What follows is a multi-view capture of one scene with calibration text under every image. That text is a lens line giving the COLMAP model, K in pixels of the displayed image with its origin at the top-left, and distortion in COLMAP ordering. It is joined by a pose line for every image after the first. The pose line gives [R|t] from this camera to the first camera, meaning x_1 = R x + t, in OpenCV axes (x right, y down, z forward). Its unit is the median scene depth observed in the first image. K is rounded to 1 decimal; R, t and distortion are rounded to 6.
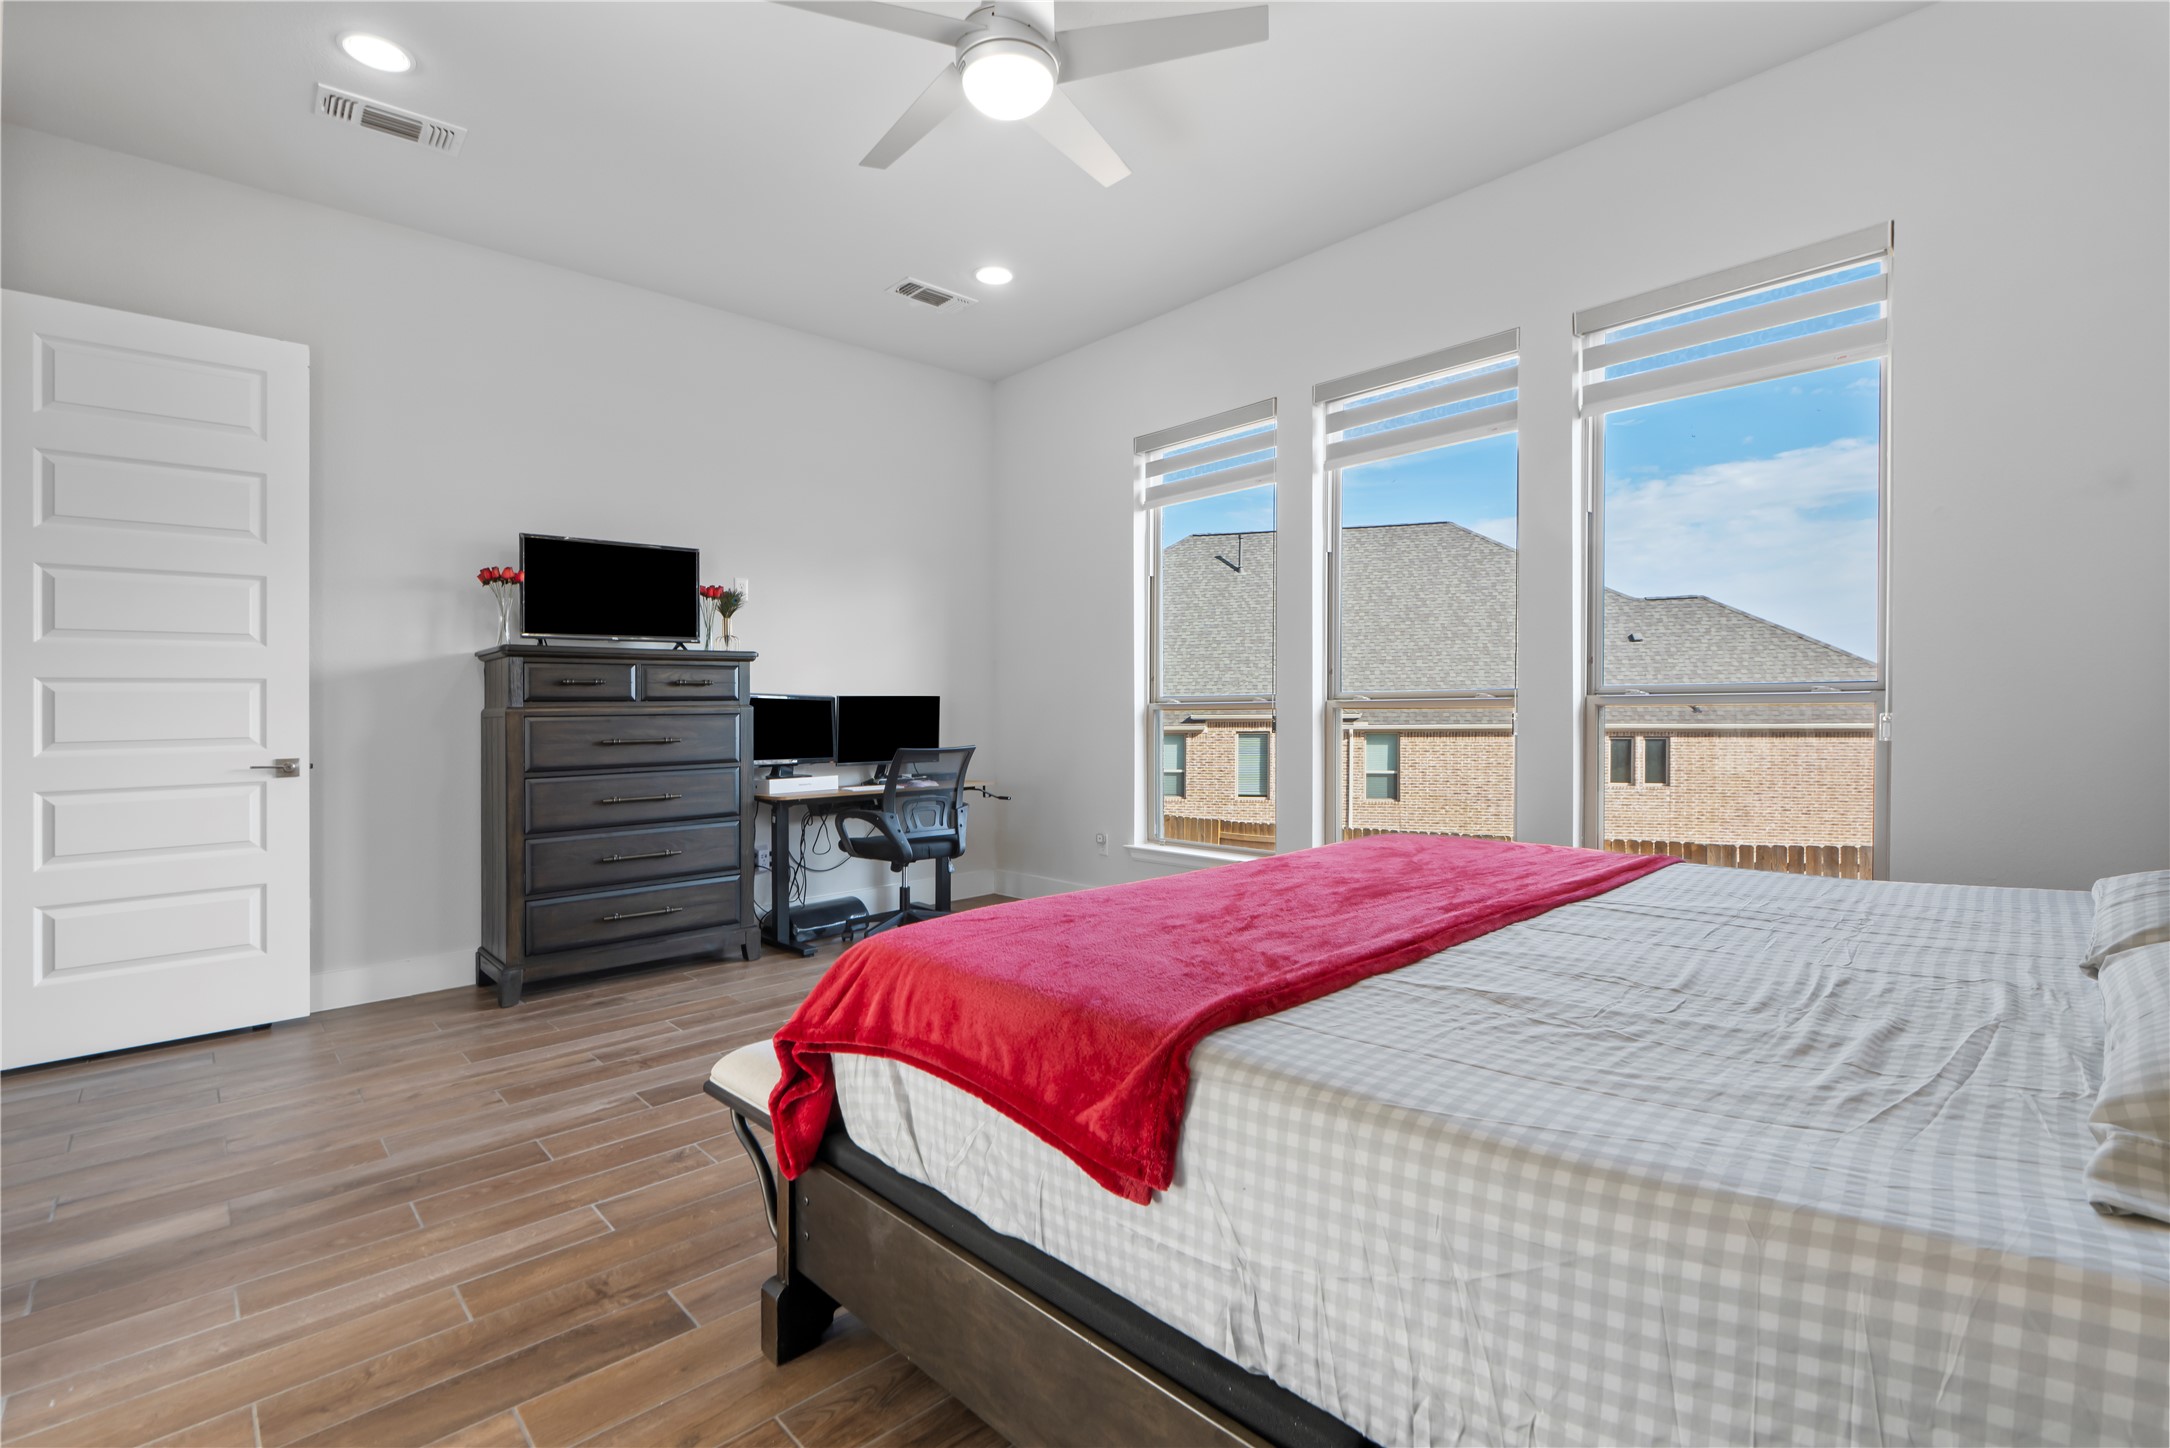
lens RADIAL K [[1004.4, 0, 1082.3], [0, 1004.4, 712.6], [0, 0, 1]] dist [-0.001639, -0.000729]
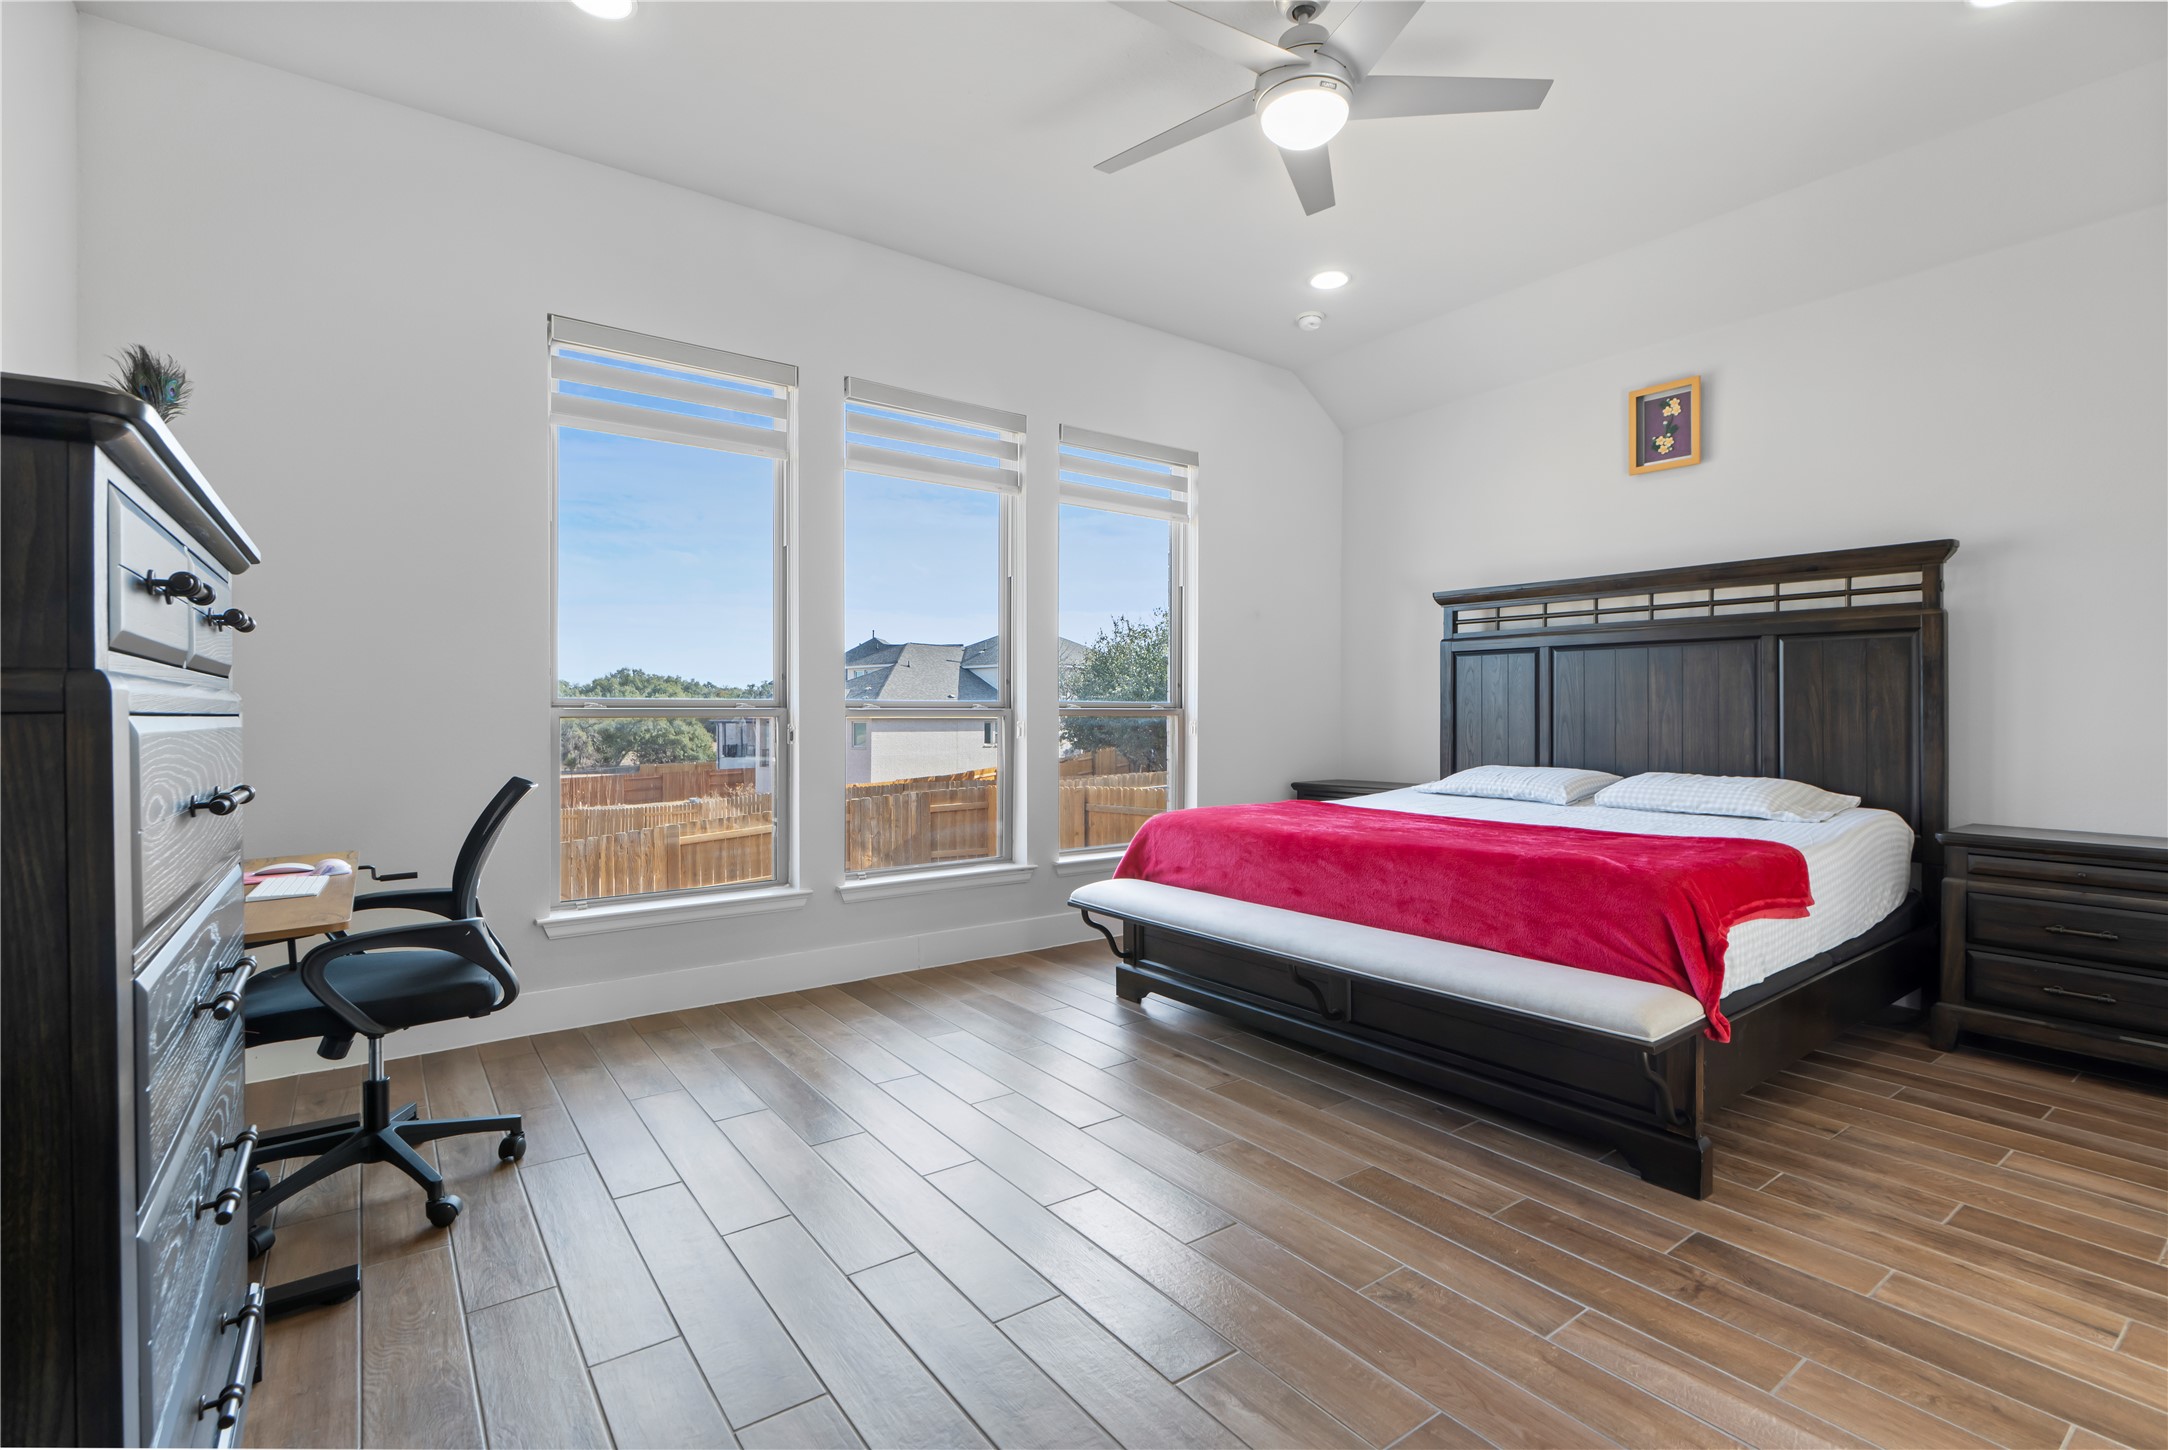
lens RADIAL K [[1003.5, 0, 1081.3], [0, 1003.5, 713.6], [0, 0, 1]] dist [-0.001639, -0.000729]
pose [[0.101028, 0.006287, 0.994864, -1.594429], [0.004175, 0.999969, -0.006744, 0.004970], [-0.994875, 0.004835, 0.100998, 1.557772]]
